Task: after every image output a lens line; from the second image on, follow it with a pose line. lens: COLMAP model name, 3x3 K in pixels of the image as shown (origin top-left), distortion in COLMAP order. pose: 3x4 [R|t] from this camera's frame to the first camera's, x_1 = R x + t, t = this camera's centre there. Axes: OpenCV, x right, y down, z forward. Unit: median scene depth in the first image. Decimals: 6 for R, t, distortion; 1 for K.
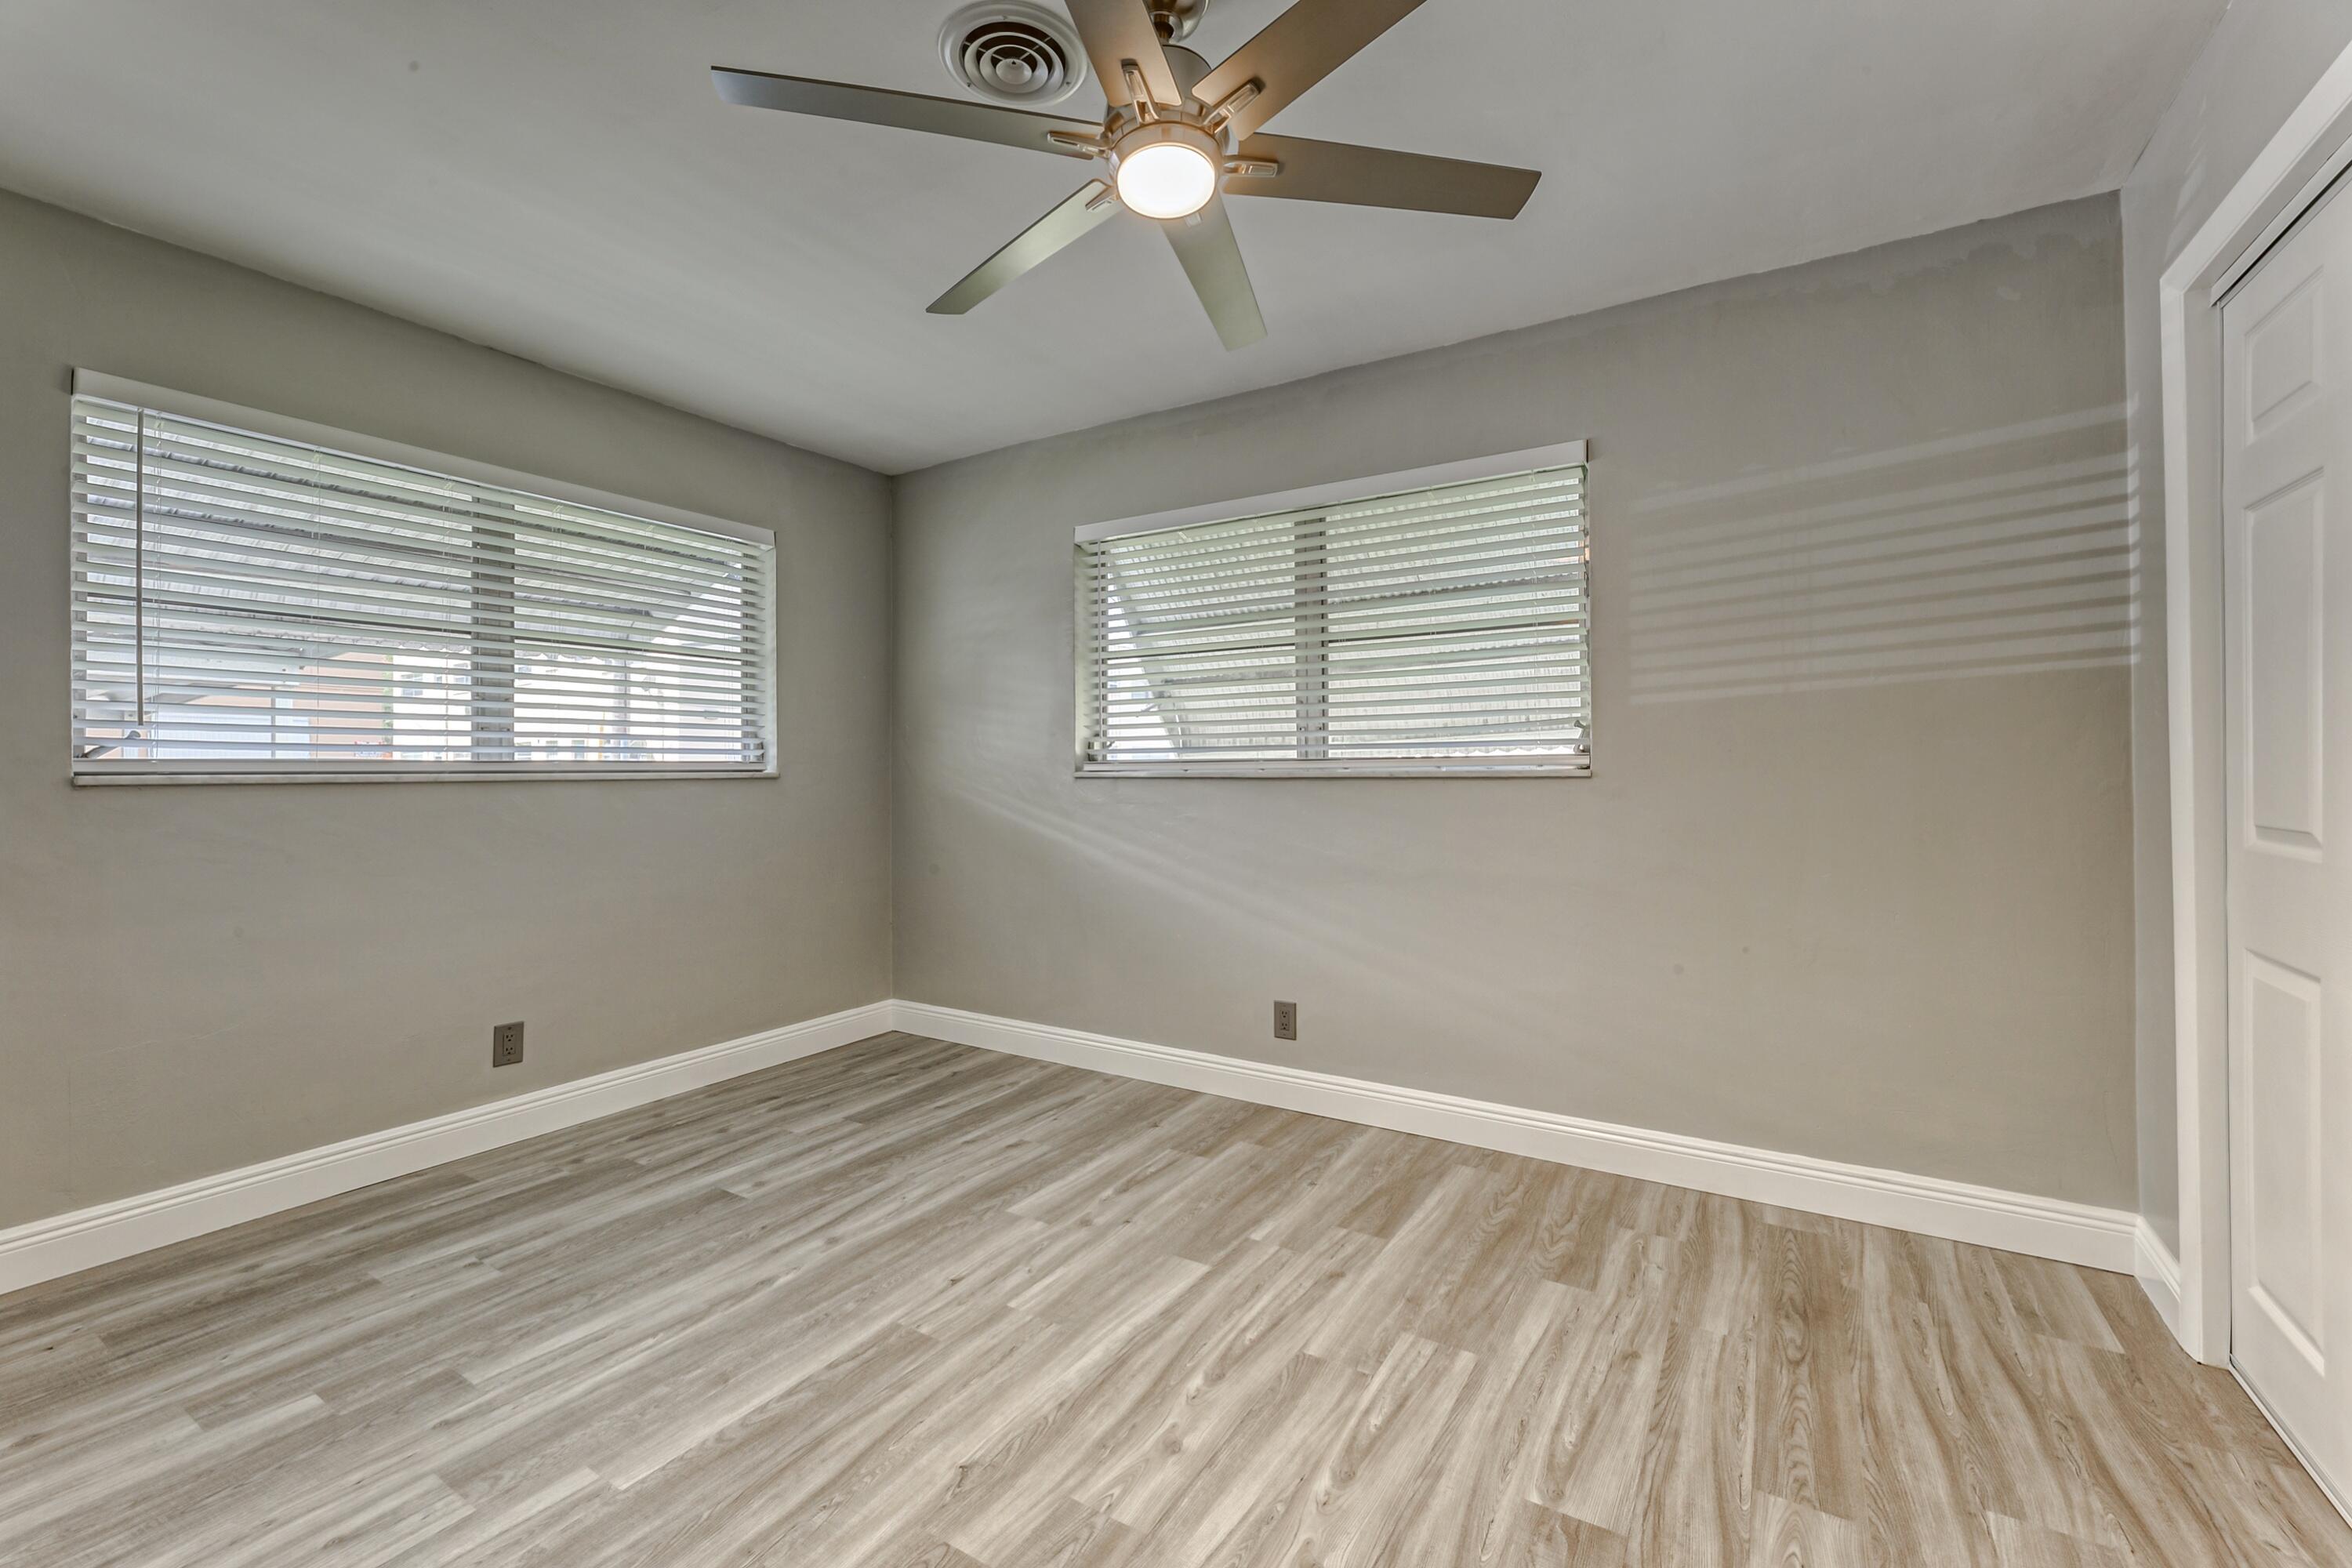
lens RADIAL K [[961.8, 0, 1172.5], [0, 961.8, 771.4], [0, 0, 1]] dist [0.002069, -0.000029]
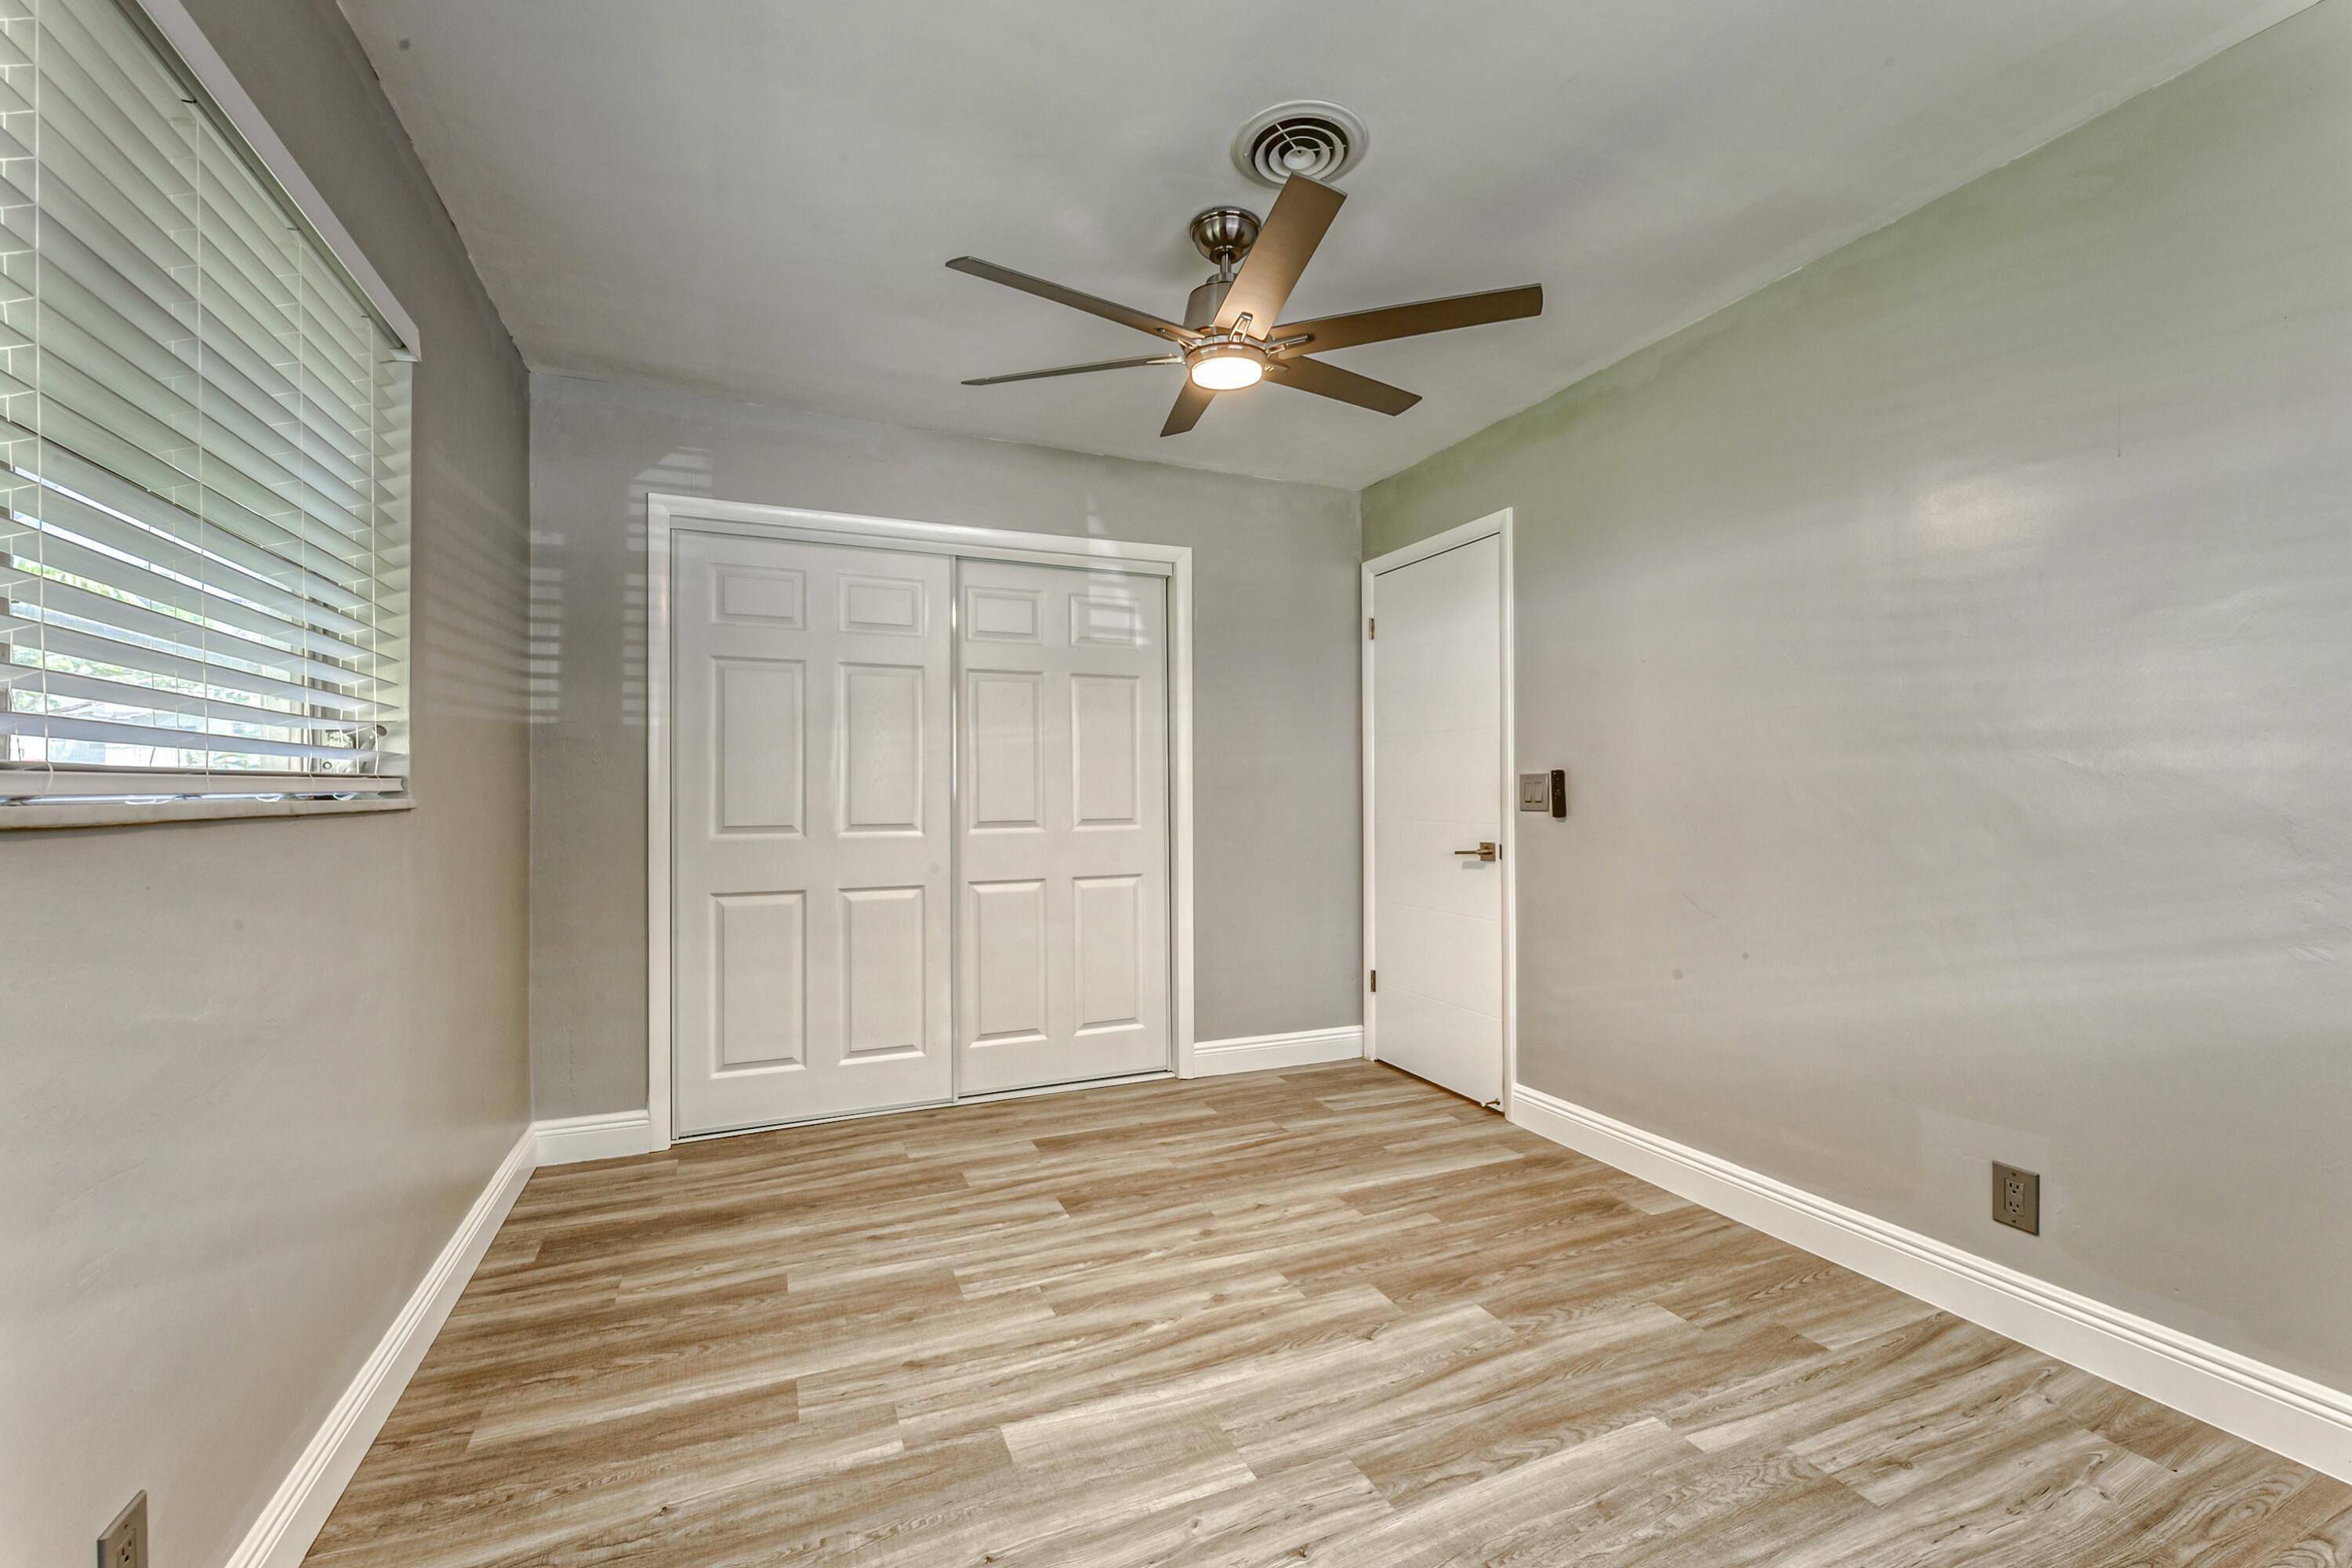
lens RADIAL K [[961.8, 0, 1173.0], [0, 961.8, 787.7], [0, 0, 1]] dist [0.002069, -0.000029]
pose [[-0.815923, 0.012431, 0.578027, -0.670304], [0.010644, 0.999922, -0.006479, 0.000201], [-0.578063, 0.000866, -0.815992, 1.953758]]
